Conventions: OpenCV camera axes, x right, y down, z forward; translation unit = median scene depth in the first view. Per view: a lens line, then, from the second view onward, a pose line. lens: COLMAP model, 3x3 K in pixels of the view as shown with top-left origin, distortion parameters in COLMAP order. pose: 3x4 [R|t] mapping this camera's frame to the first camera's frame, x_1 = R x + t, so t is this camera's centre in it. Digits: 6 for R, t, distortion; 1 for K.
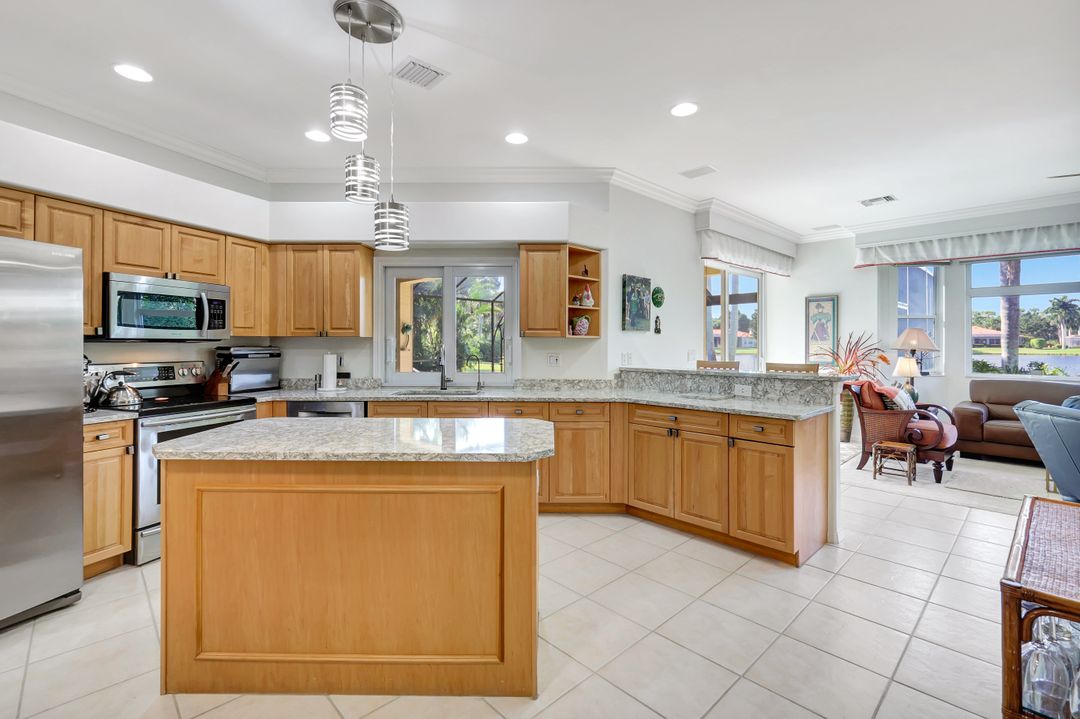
lens RADIAL K [[482.1, 0, 538.6], [0, 482.1, 341.6], [0, 0, 1]] dist [0.000633, -0.000225]
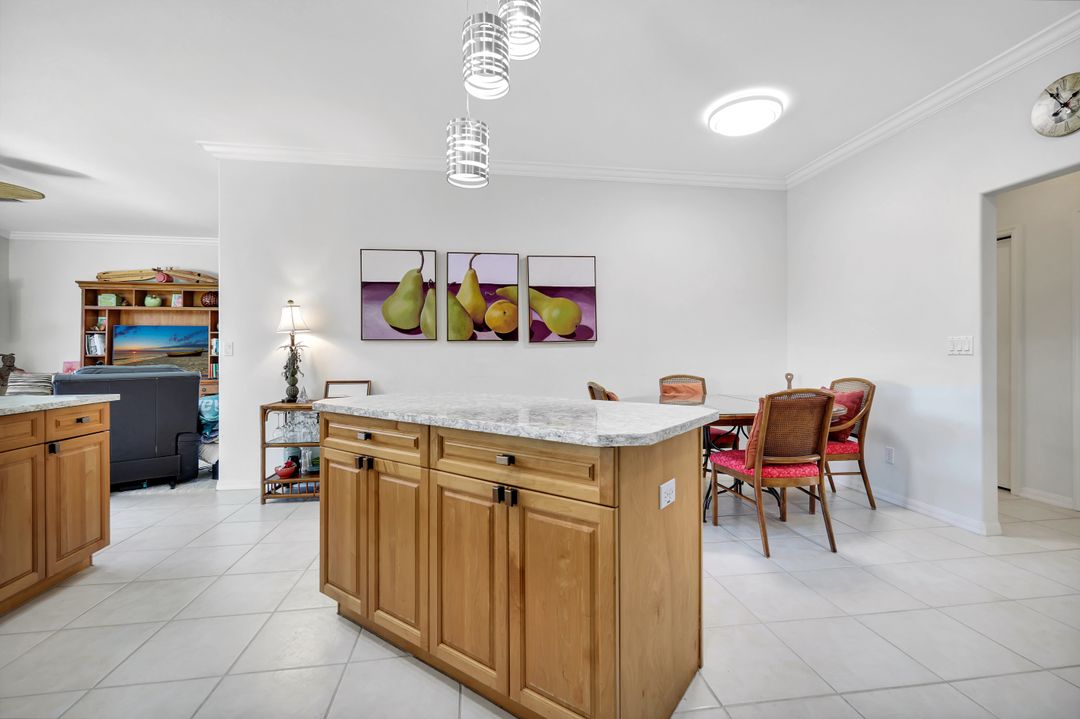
lens RADIAL K [[467.3, 0, 554.0], [0, 467.3, 353.4], [0, 0, 1]] dist [0.001587, 0.000311]
pose [[-0.827552, 0.001281, 0.561388, -0.452899], [0.000315, 0.999998, -0.001818, 0.047485], [-0.561390, -0.001328, -0.827551, 0.830428]]
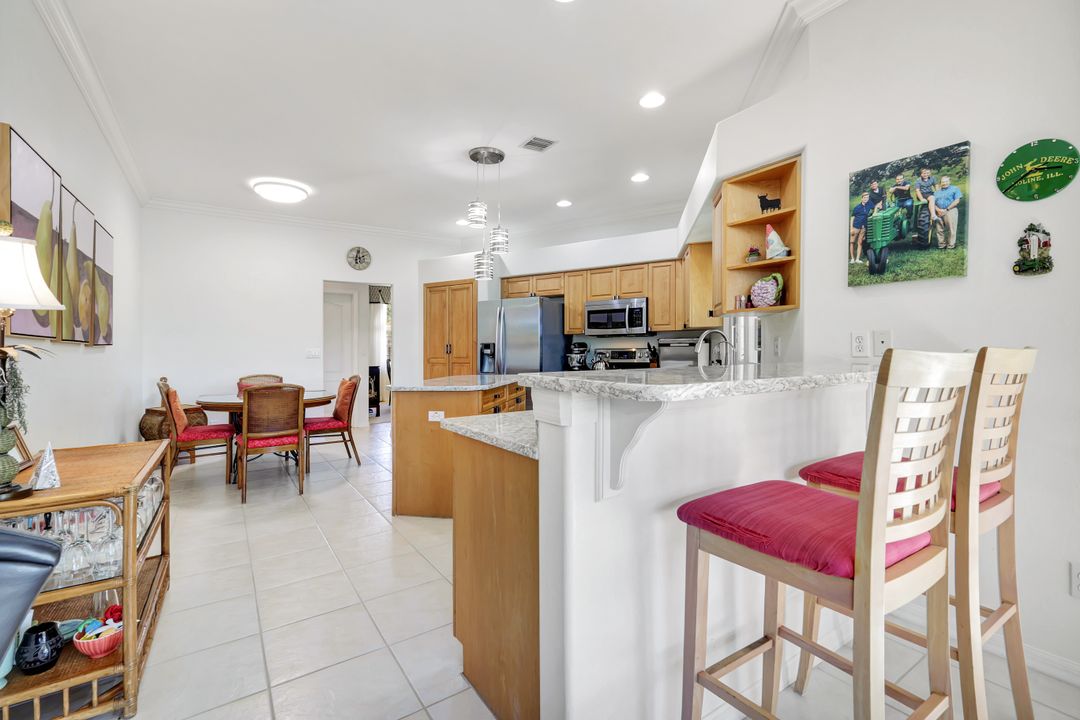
lens RADIAL K [[480.8, 0, 539.7], [0, 480.8, 353.1], [0, 0, 1]] dist [0.001279, 0.000321]
pose [[-0.176632, 0.004052, -0.984269, 0.753847], [0.009583, 0.999951, 0.002397, 0.042426], [0.984230, -0.009009, -0.176662, 0.805560]]
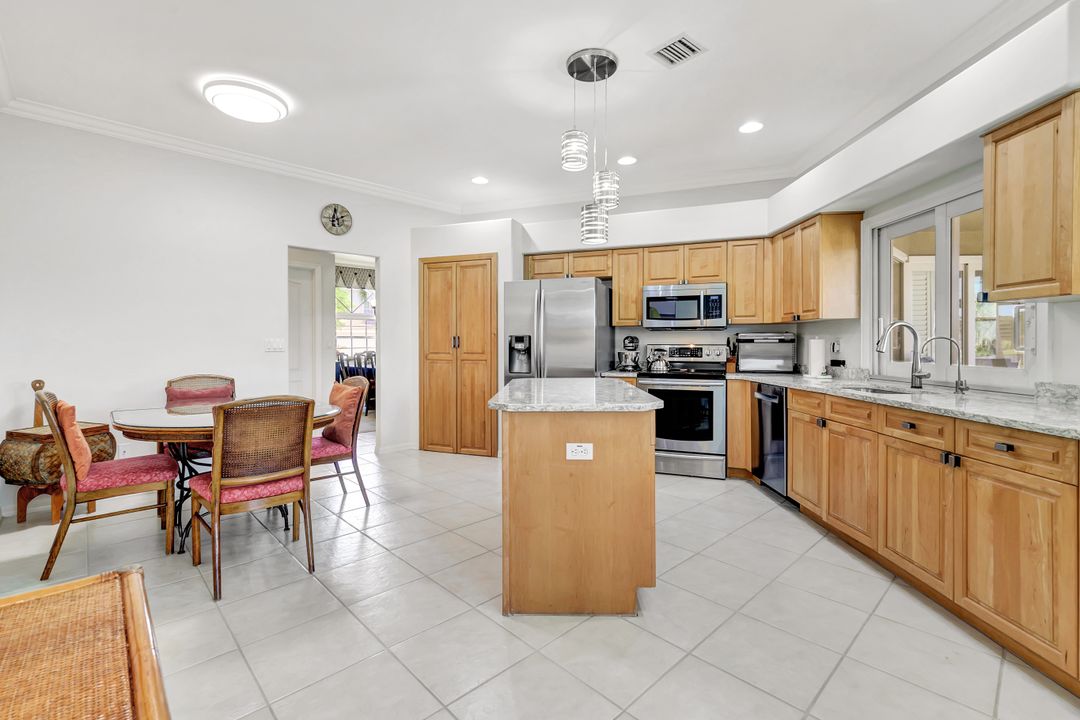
lens RADIAL K [[478.0, 0, 539.6], [0, 478.0, 355.8], [0, 0, 1]] dist [0.003097, 0.000826]
pose [[-0.002247, 0.019978, -0.999798, 0.491236], [-0.002658, 0.999797, 0.019984, 0.039969], [0.999994, 0.002702, -0.002193, 0.457197]]
